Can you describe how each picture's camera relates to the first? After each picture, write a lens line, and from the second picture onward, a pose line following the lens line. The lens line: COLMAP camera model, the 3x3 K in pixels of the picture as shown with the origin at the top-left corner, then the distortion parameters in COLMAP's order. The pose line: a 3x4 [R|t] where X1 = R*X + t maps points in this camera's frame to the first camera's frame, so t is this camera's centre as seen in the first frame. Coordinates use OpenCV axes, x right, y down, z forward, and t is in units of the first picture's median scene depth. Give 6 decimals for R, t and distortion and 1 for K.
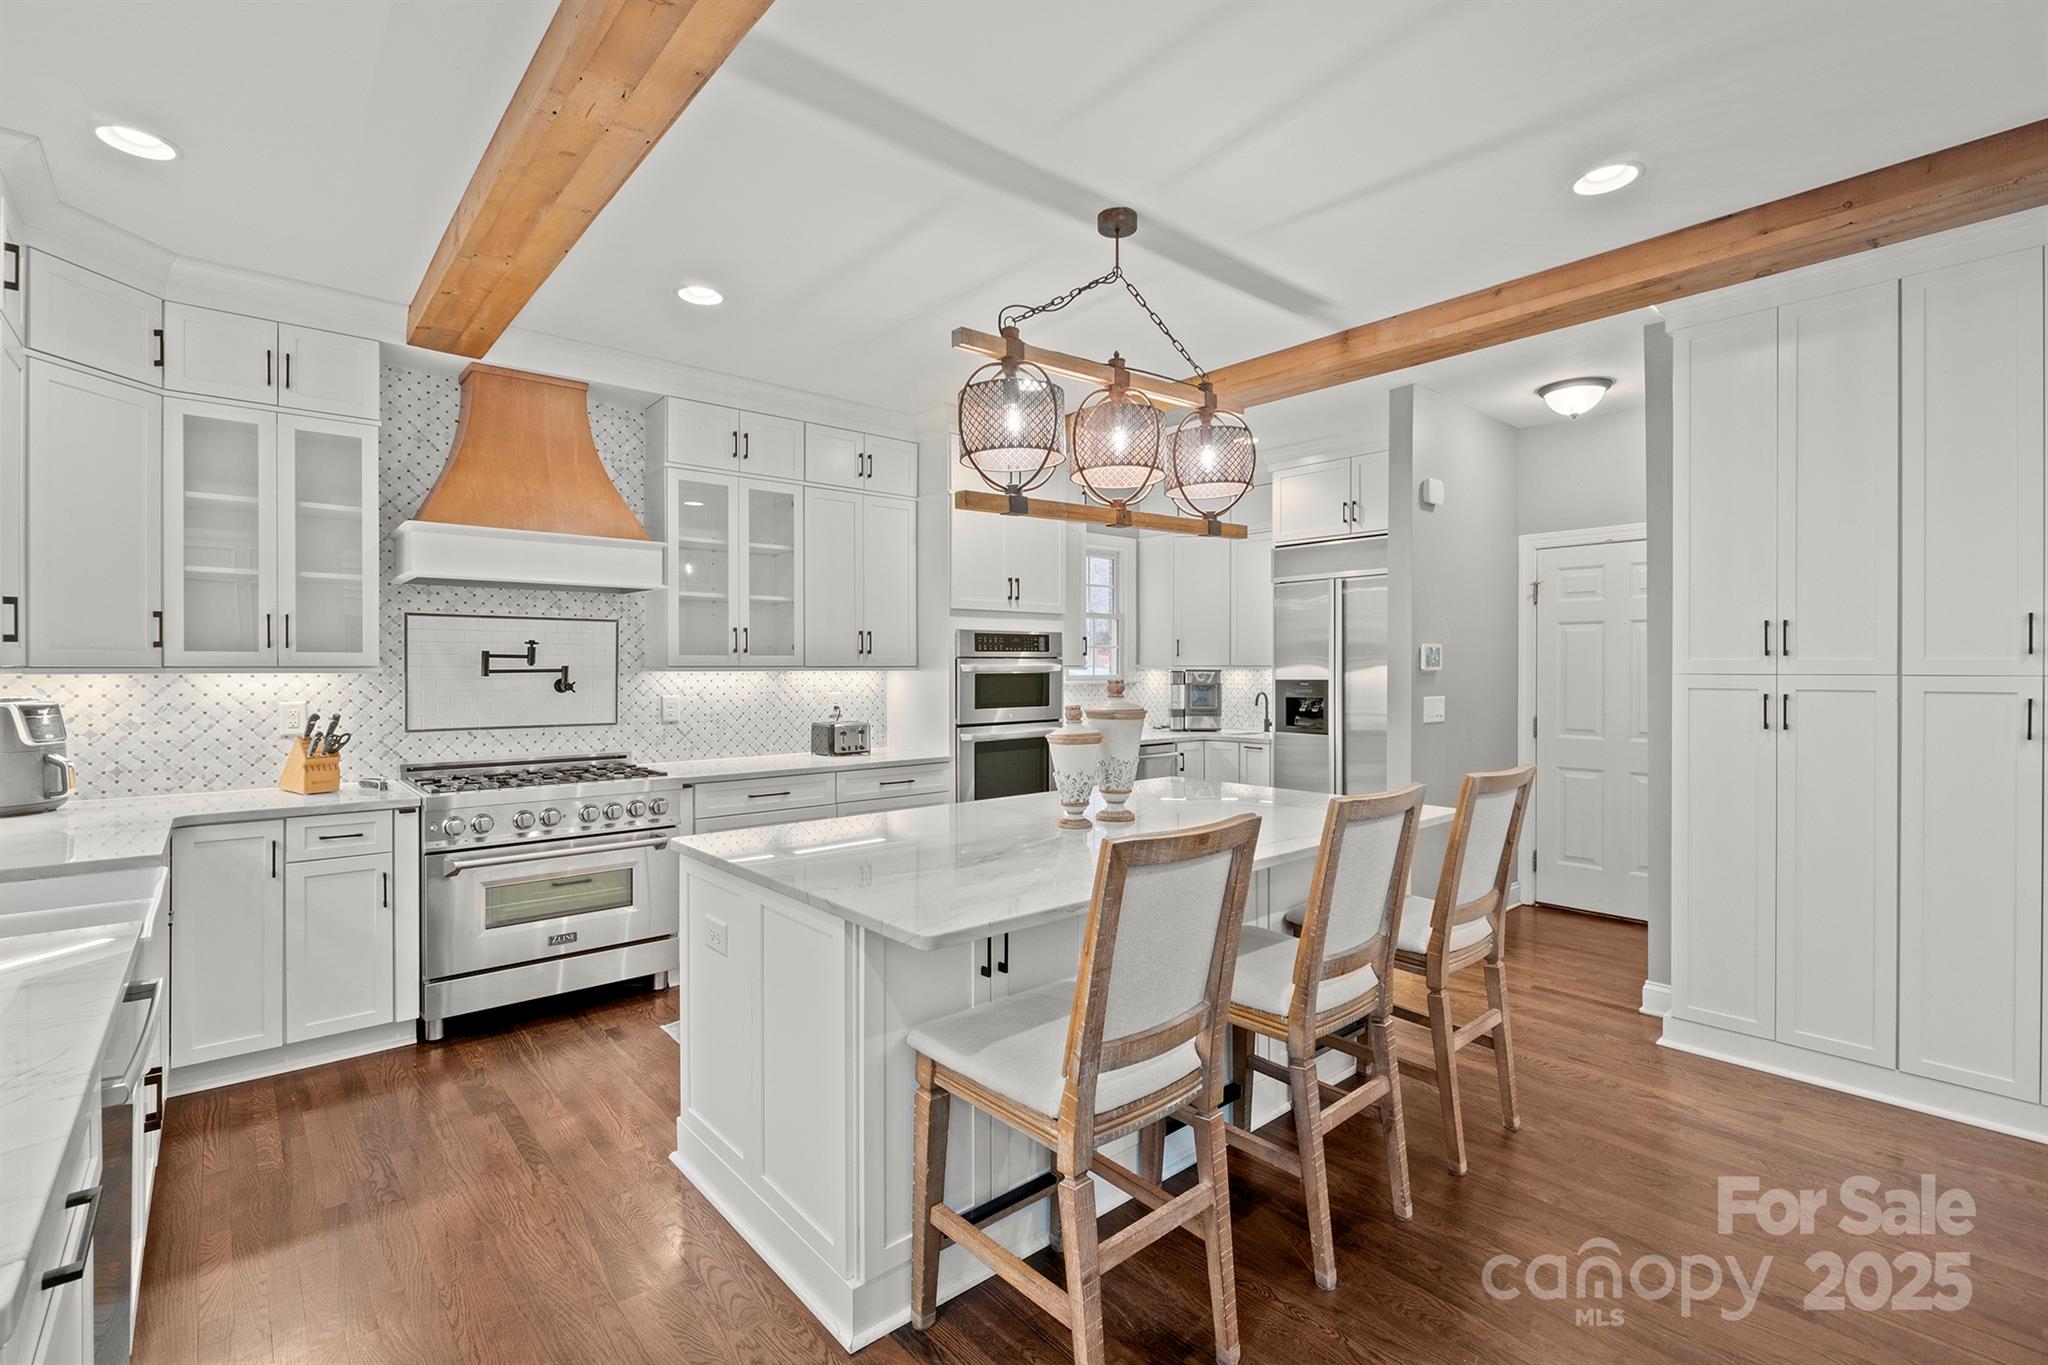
lens RADIAL K [[924.1, 0, 1043.8], [0, 924.1, 683.5], [0, 0, 1]] dist [0.005258, -0.000415]
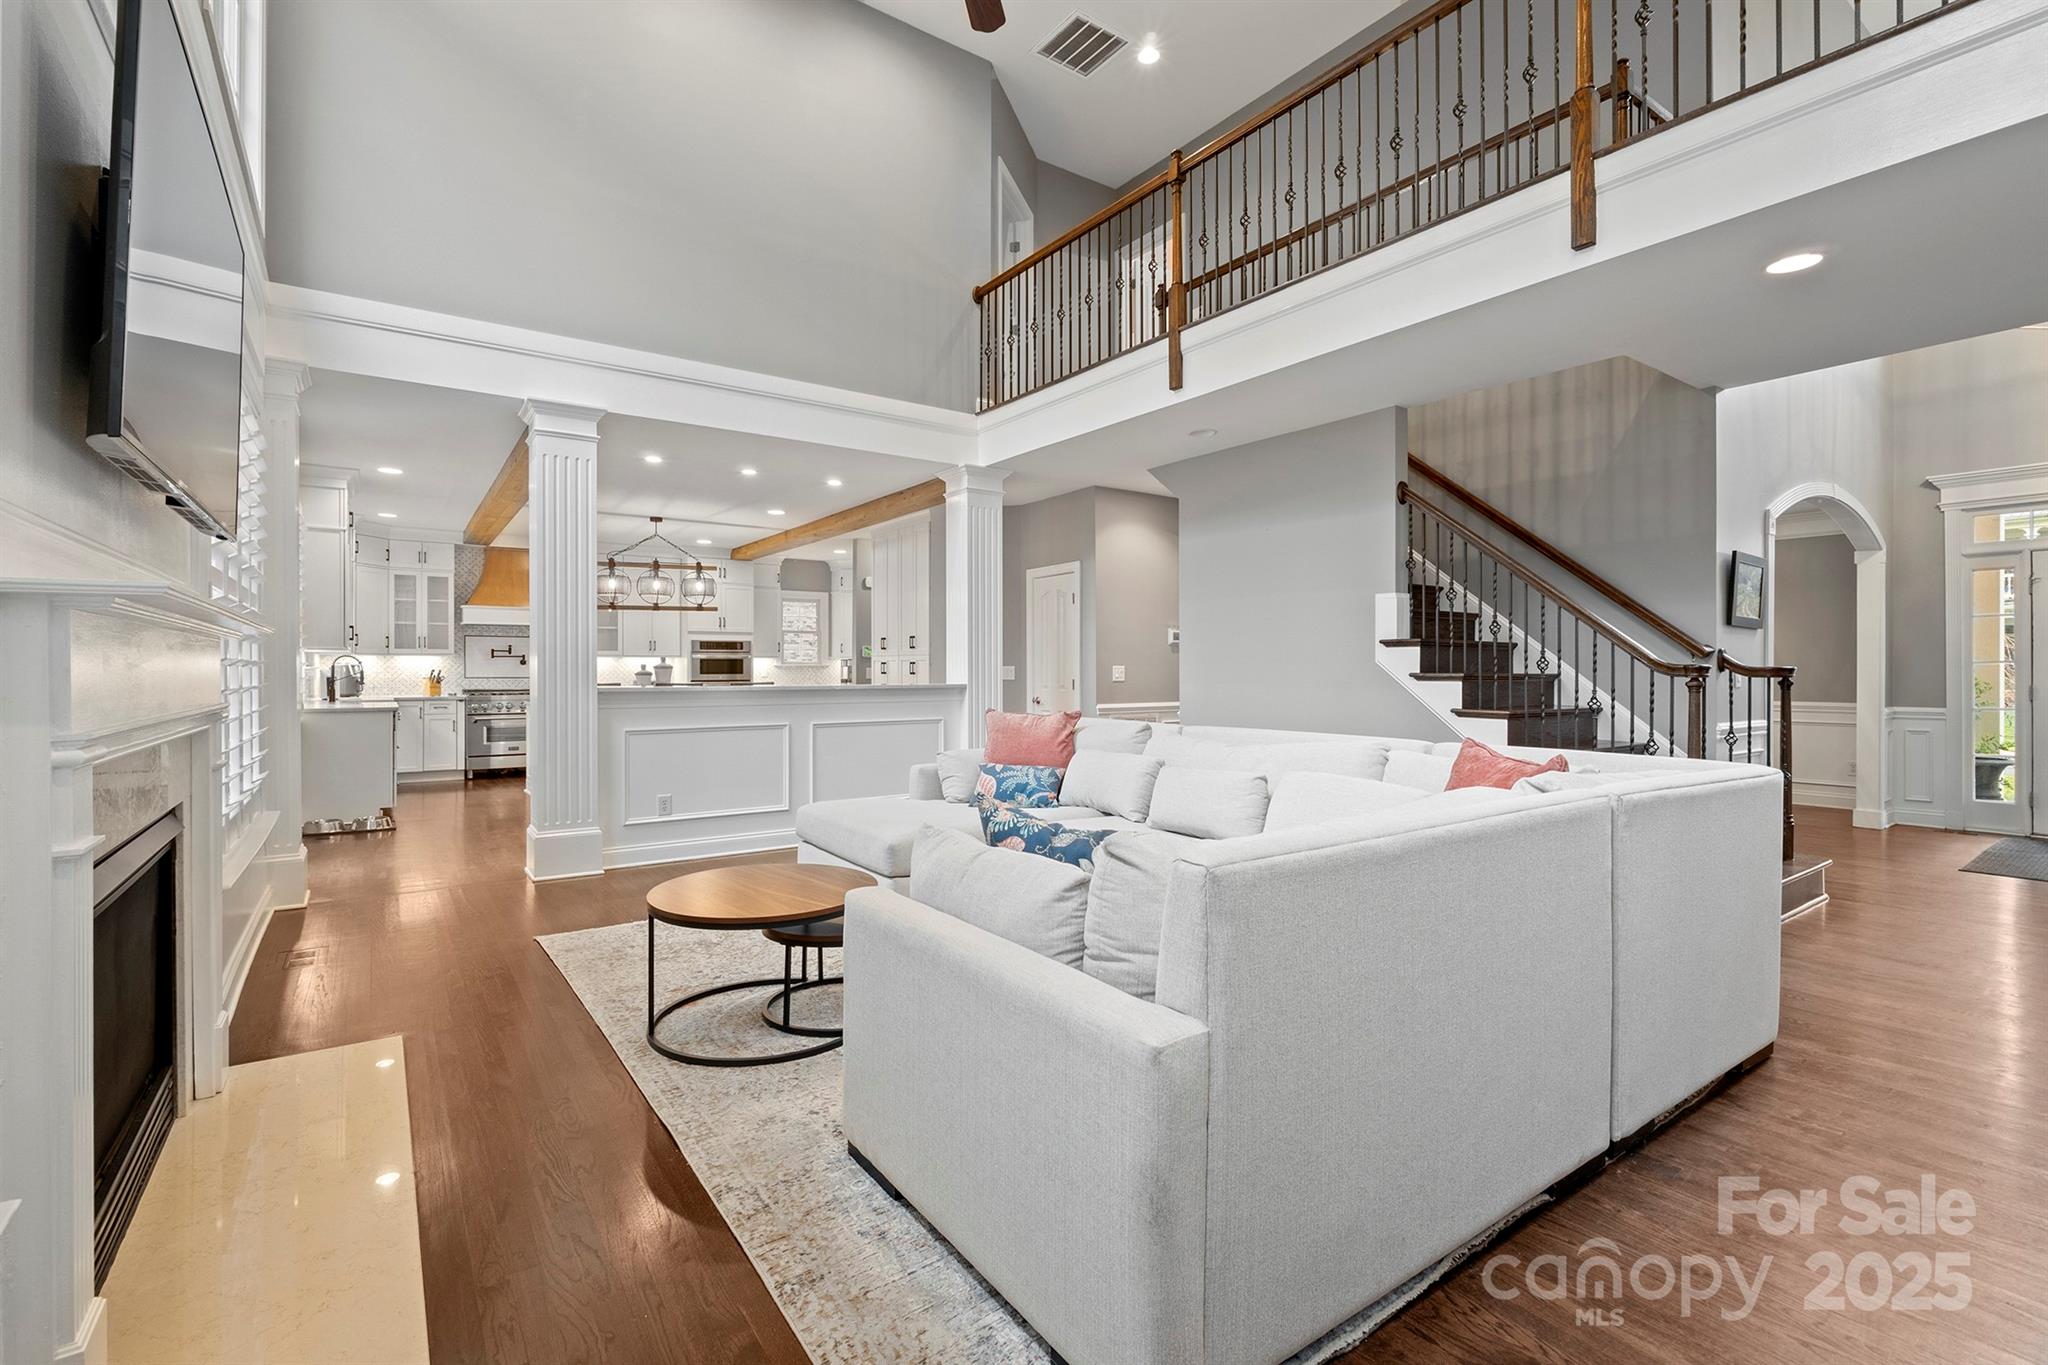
lens RADIAL K [[924.1, 0, 1023.8], [0, 924.1, 676.0], [0, 0, 1]] dist [0.005258, -0.000415]
pose [[0.996719, -0.001422, -0.080929, 1.290662], [-0.000220, 0.999794, -0.020275, 0.109617], [0.080941, 0.020226, 0.996514, -1.737681]]
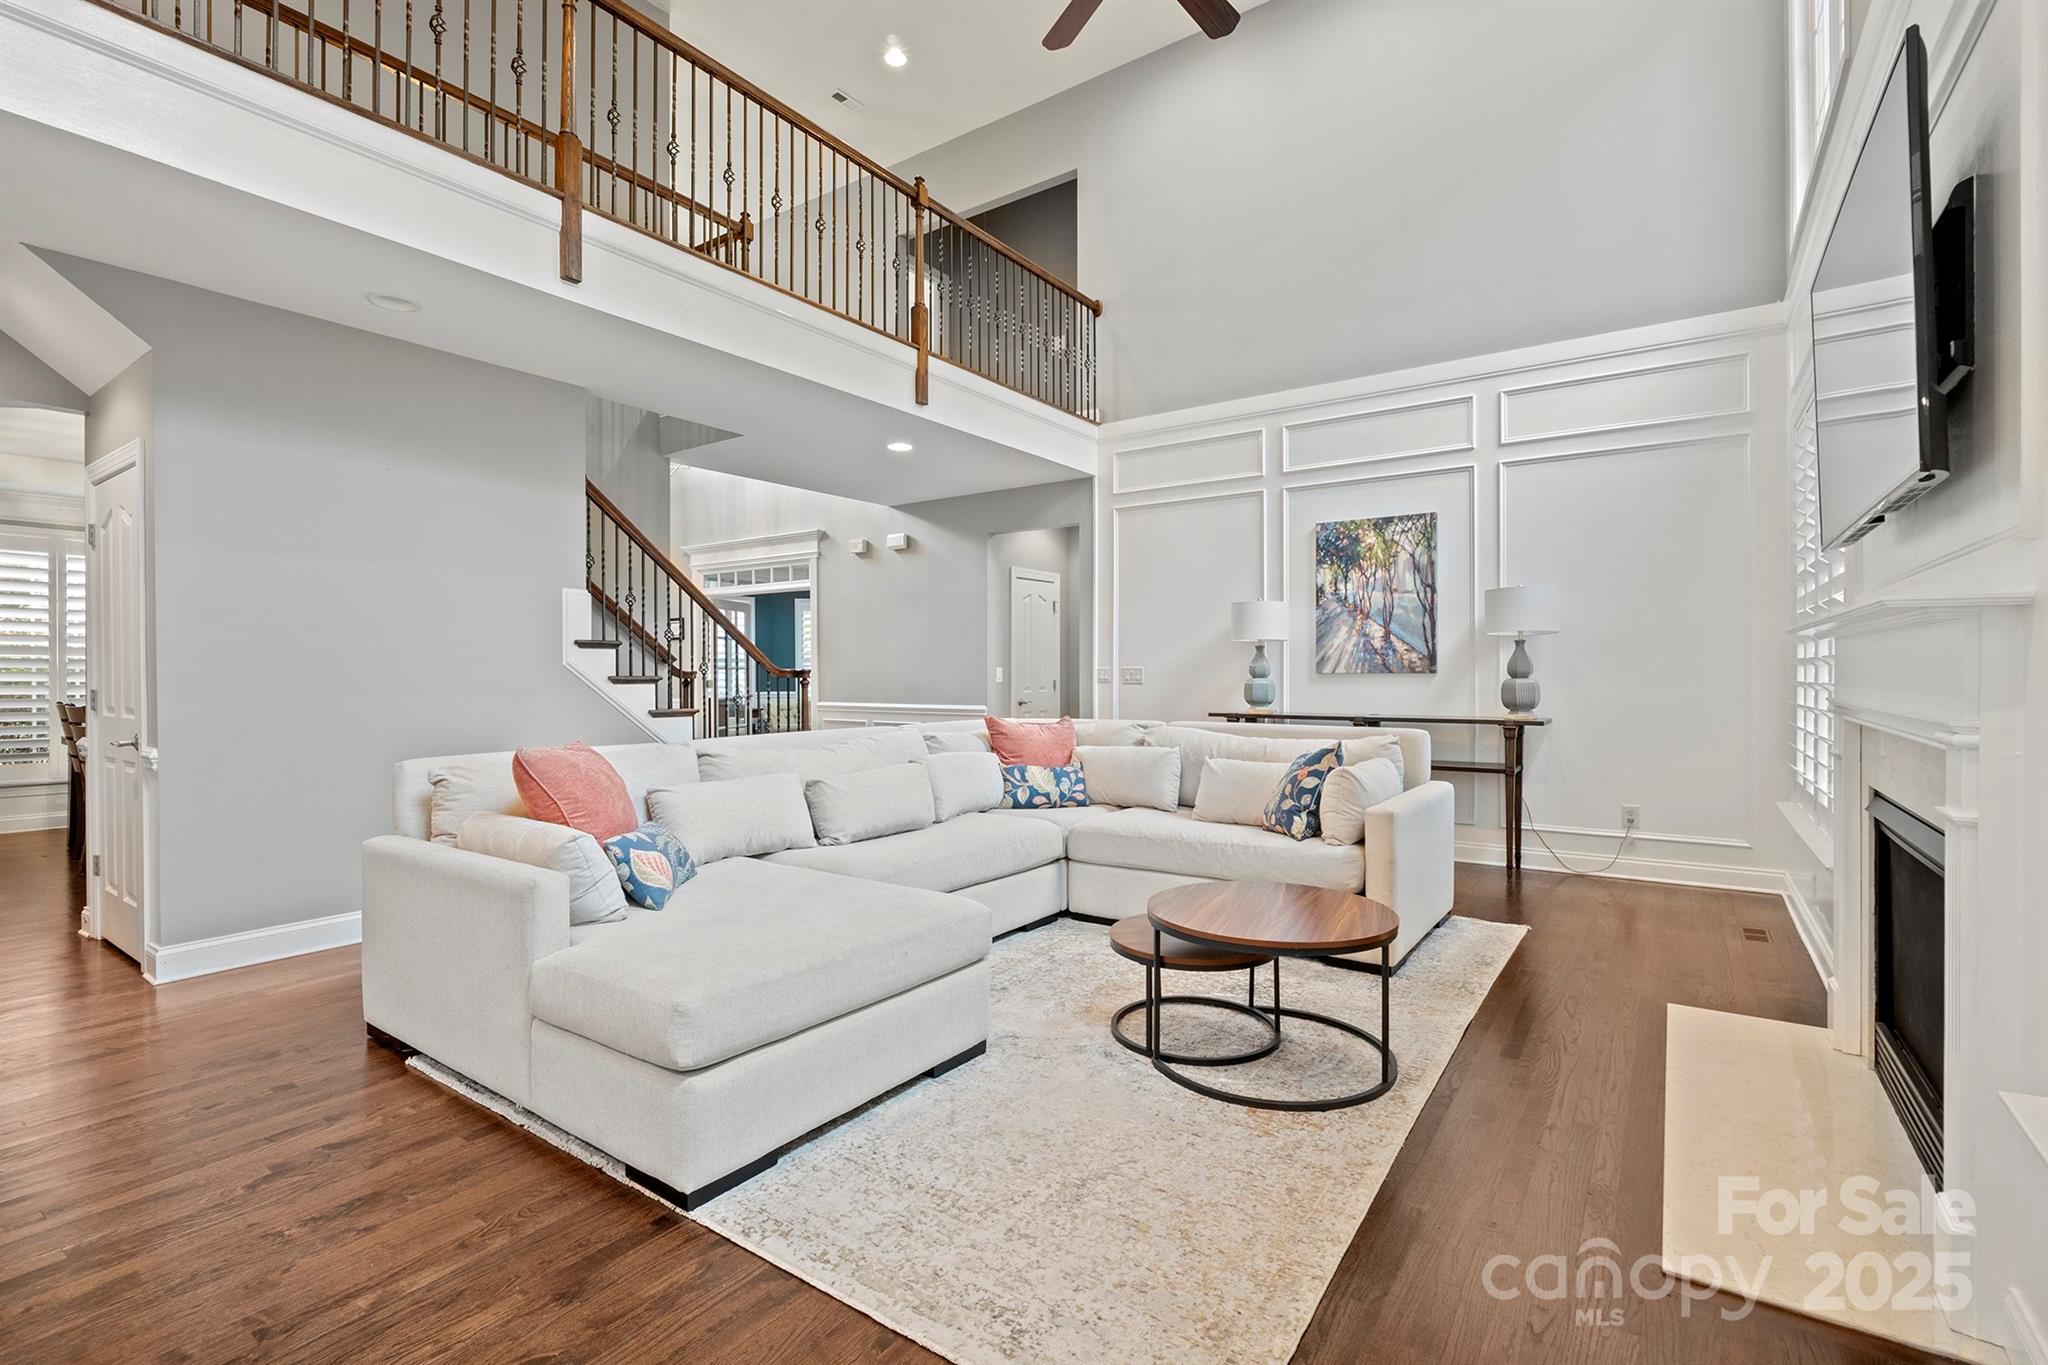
lens RADIAL K [[924.1, 0, 1041.5], [0, 924.1, 666.3], [0, 0, 1]] dist [0.005258, -0.000415]
pose [[-0.245254, 0.005646, 0.969442, -2.070372], [0.018938, 0.999820, -0.001032, -0.008232], [-0.969274, 0.018106, -0.245317, 2.252538]]
